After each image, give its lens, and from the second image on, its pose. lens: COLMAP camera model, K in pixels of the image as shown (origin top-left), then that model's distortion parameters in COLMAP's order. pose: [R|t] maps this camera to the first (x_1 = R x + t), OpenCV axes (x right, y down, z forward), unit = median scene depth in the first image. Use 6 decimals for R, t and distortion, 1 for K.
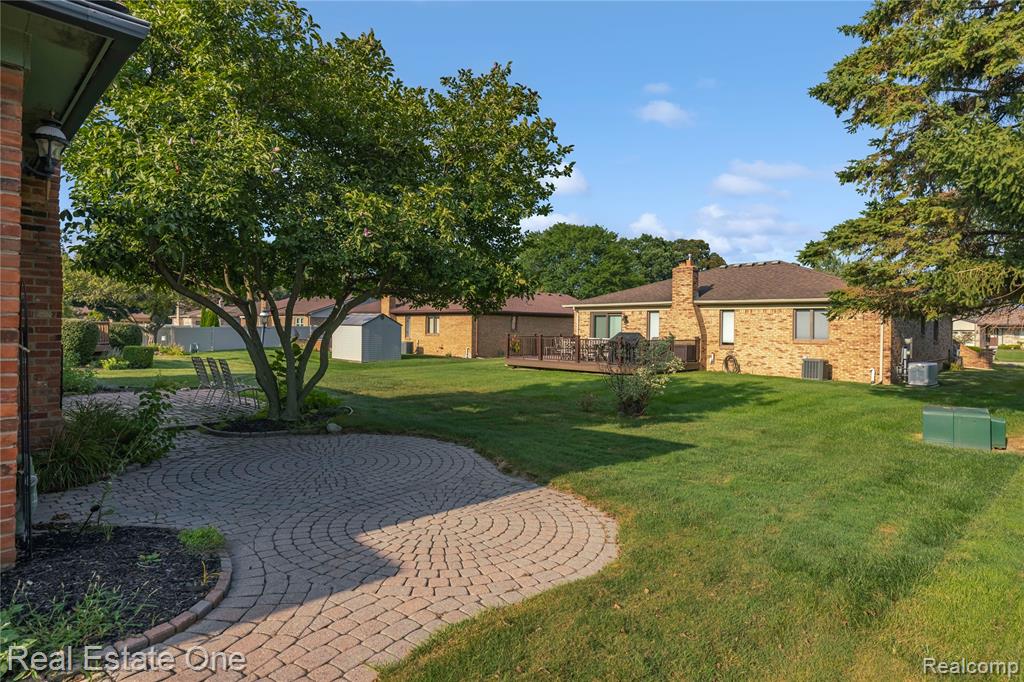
lens RADIAL K [[557.6, 0, 508.6], [0, 557.6, 343.8], [0, 0, 1]] dist [-0.003019, -0.003779]
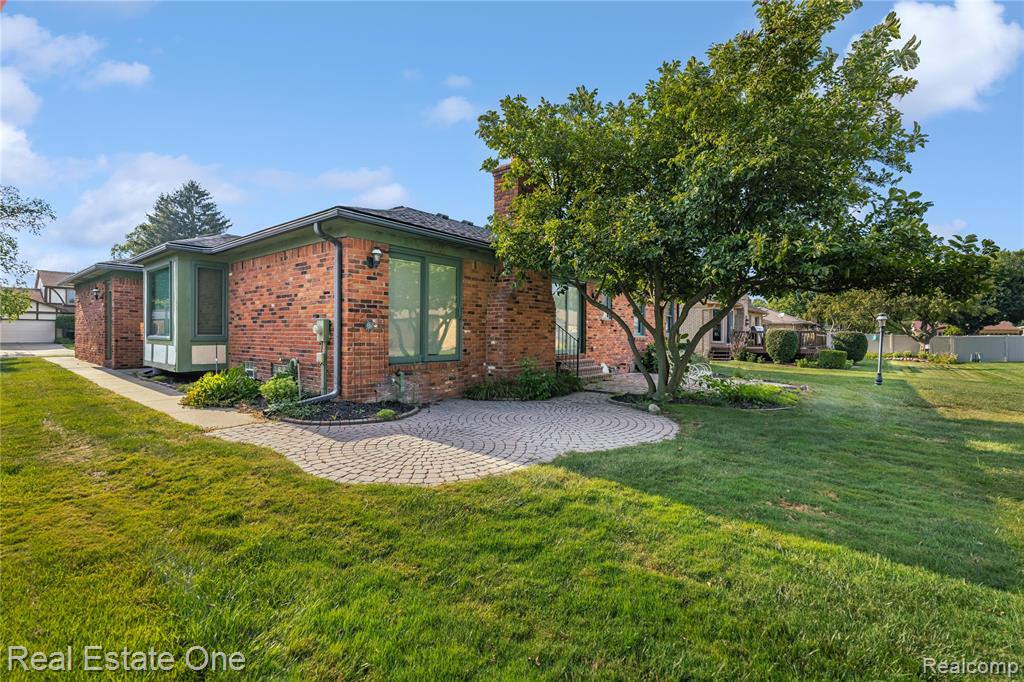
lens RADIAL K [[449.5, 0, 518.4], [0, 449.5, 334.4], [0, 0, 1]] dist [0.000728, 0.000000]
pose [[0.106019, -0.012137, -0.994290, 0.378815], [-0.029835, 0.999436, -0.015381, 0.010968], [0.993916, 0.031296, 0.105597, 0.377496]]
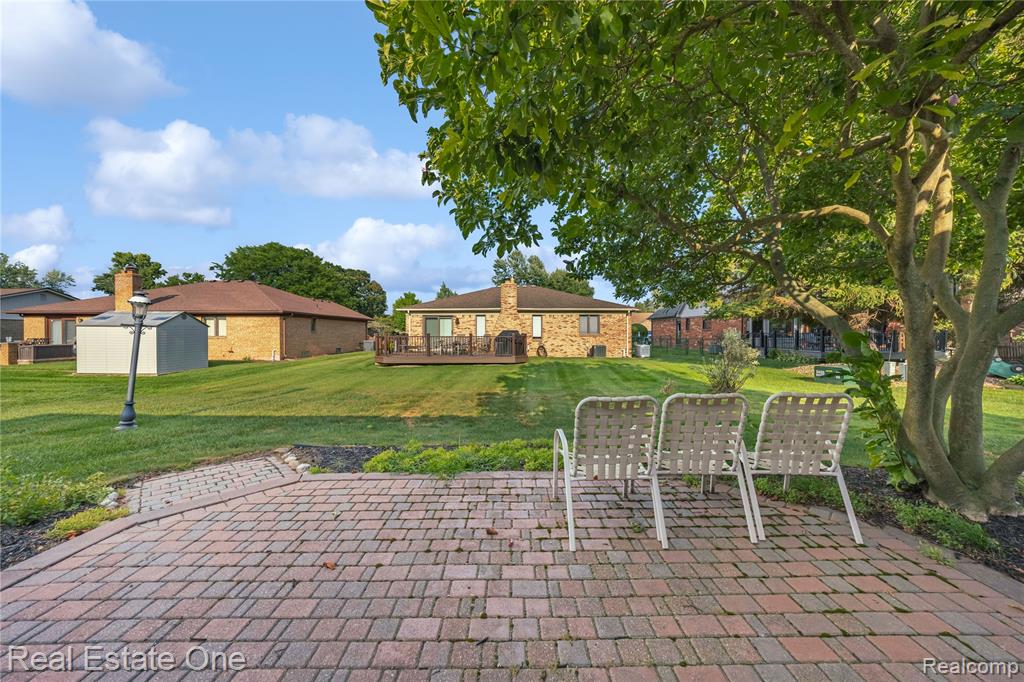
lens RADIAL K [[356.3, 0, 515.8], [0, 356.3, 338.4], [0, 0, 1]] dist [0.001203, 0.000022]
pose [[0.698331, -0.025679, 0.715314, -0.636145], [0.031466, 0.999491, 0.005162, -0.009354], [-0.715083, 0.018904, 0.698784, 0.741922]]
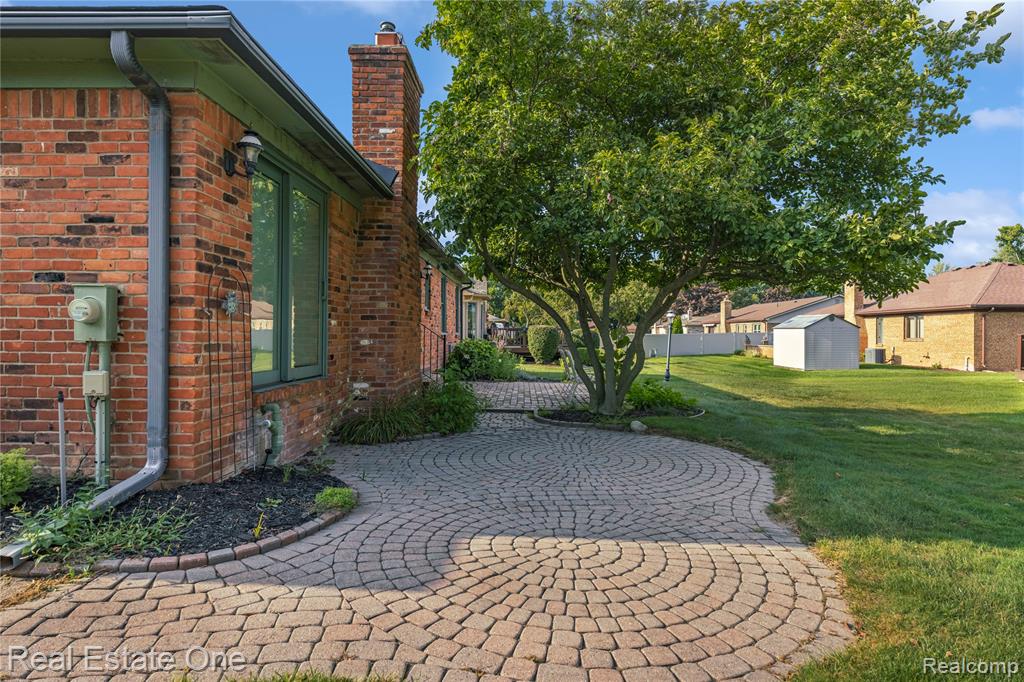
lens RADIAL K [[557.6, 0, 514.8], [0, 557.6, 332.4], [0, 0, 1]] dist [-0.003019, -0.003779]
pose [[0.692480, -0.012467, -0.721329, 0.123361], [-0.014958, 0.999388, -0.031632, 0.019534], [0.721282, 0.032694, 0.691870, 0.144721]]
